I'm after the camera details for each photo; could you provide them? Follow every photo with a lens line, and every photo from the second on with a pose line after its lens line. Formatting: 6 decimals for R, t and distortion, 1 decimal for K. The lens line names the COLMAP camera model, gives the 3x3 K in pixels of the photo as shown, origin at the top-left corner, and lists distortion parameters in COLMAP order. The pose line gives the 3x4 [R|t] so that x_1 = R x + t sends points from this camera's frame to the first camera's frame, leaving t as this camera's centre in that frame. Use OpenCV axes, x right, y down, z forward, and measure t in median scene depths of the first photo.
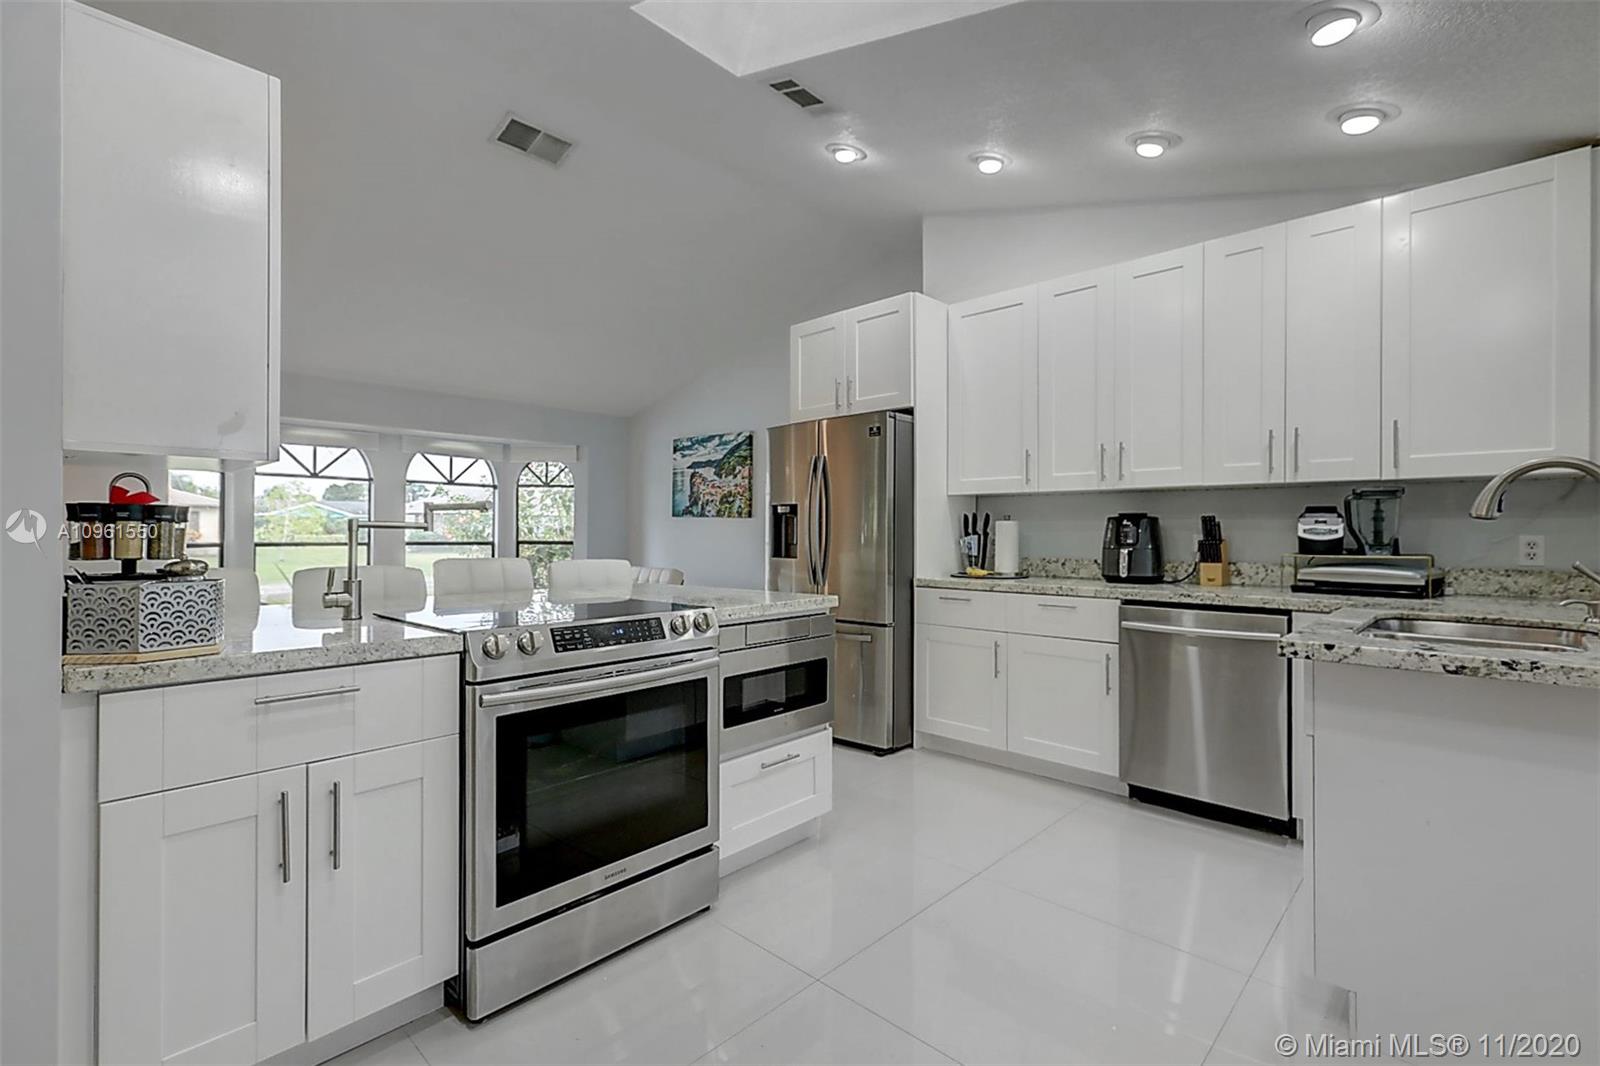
lens RADIAL K [[714.8, 0, 810.9], [0, 714.8, 528.8], [0, 0, 1]] dist [0.002930, 0.001101]
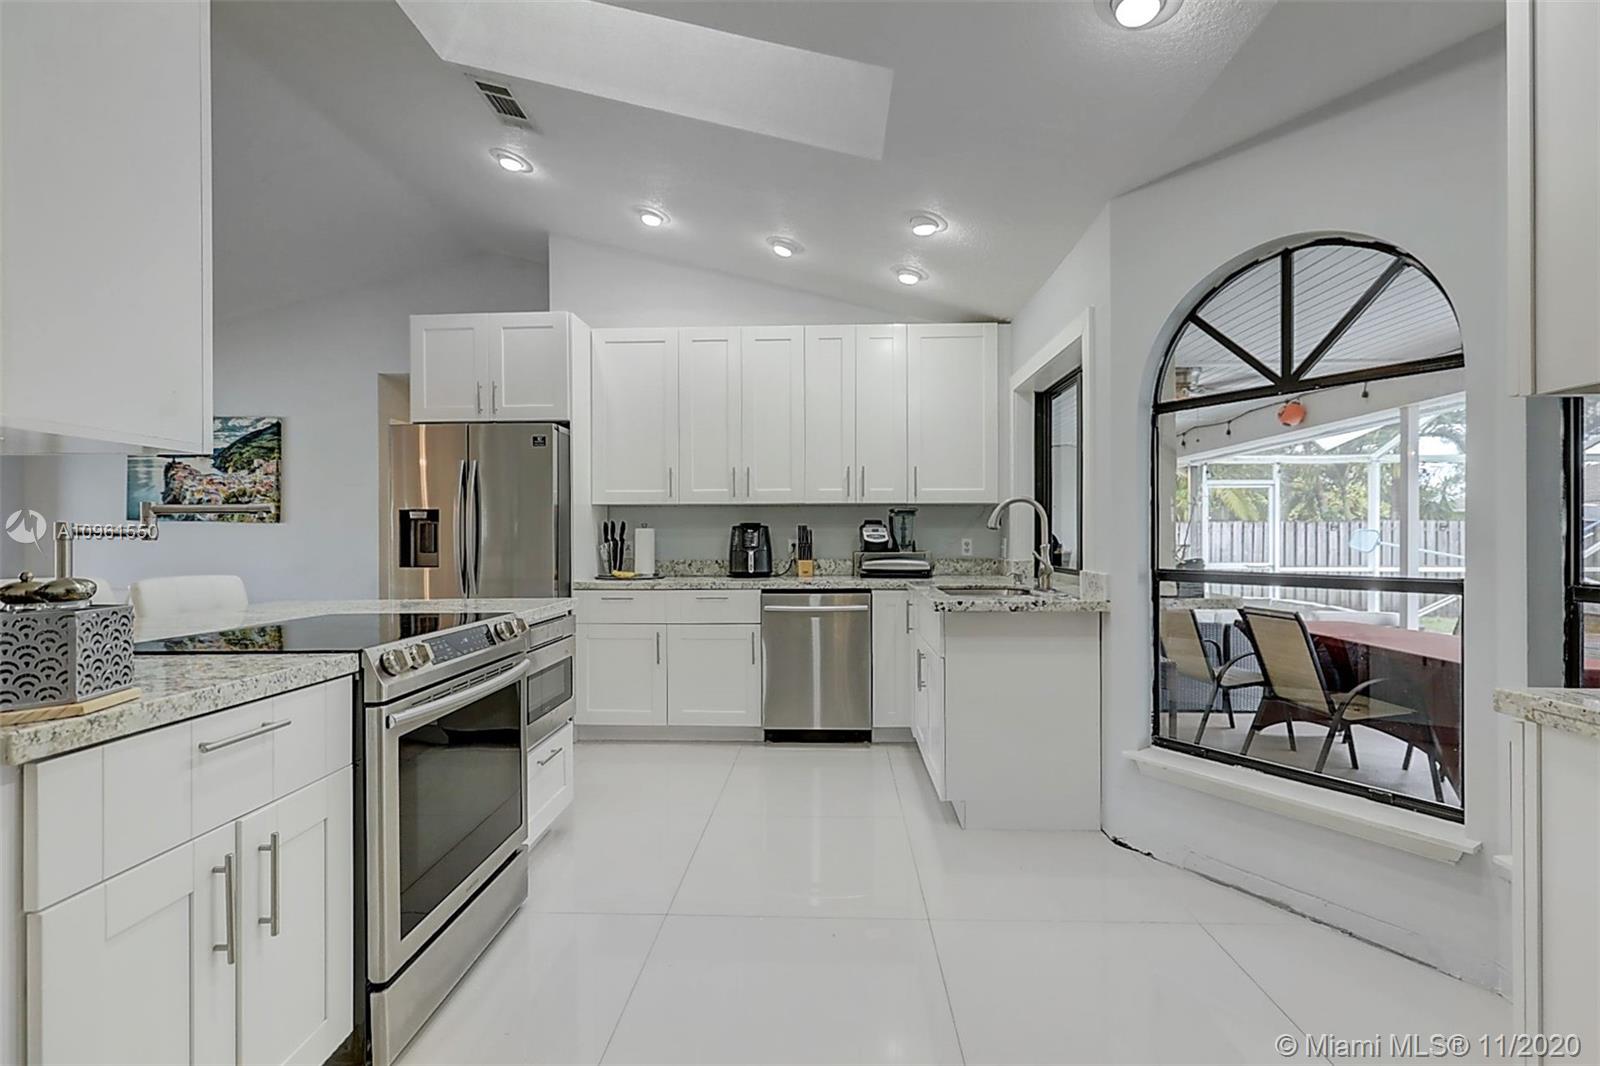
lens RADIAL K [[714.8, 0, 794.5], [0, 714.8, 538.3], [0, 0, 1]] dist [0.002930, 0.001101]
pose [[0.758919, -0.005080, 0.651166, -0.357236], [0.002481, 0.999985, 0.004909, -0.000436], [-0.651181, -0.002109, 0.758920, -0.025767]]
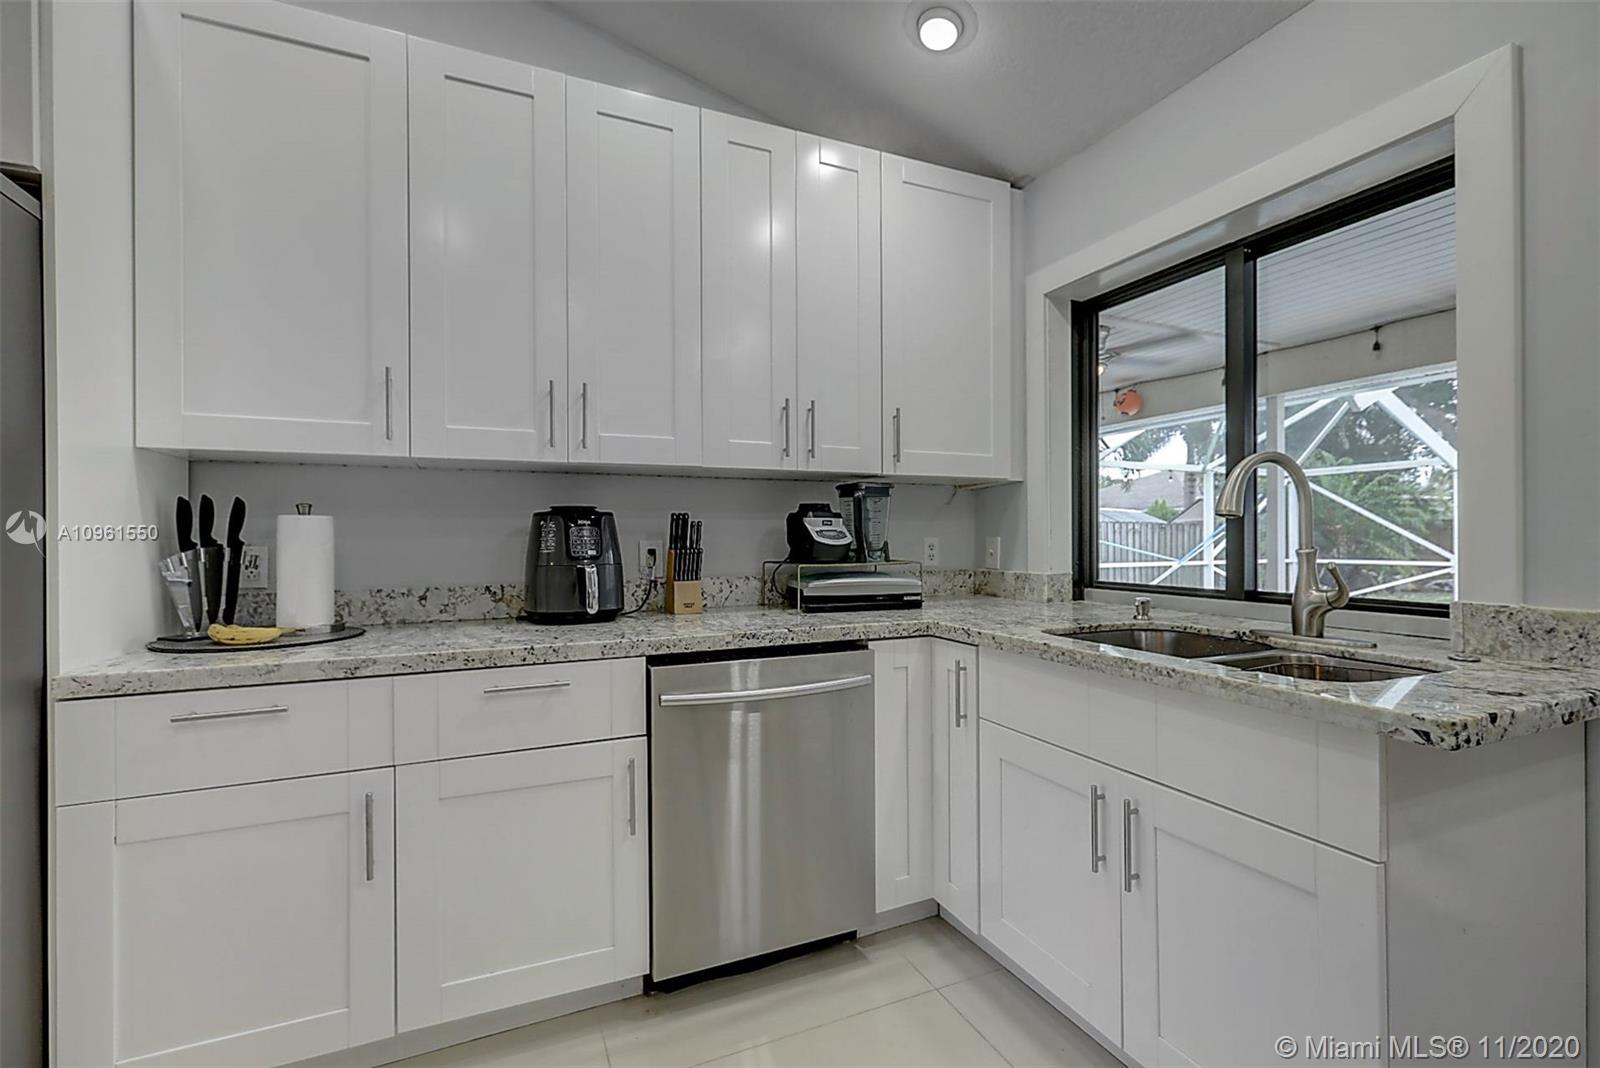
lens RADIAL K [[714.8, 0, 795.4], [0, 714.8, 532.6], [0, 0, 1]] dist [0.002930, 0.001101]
pose [[0.386995, 0.000633, 0.922082, -0.040278], [0.003611, 0.999991, -0.002202, 0.002786], [-0.922075, 0.004181, 0.386989, 0.653663]]
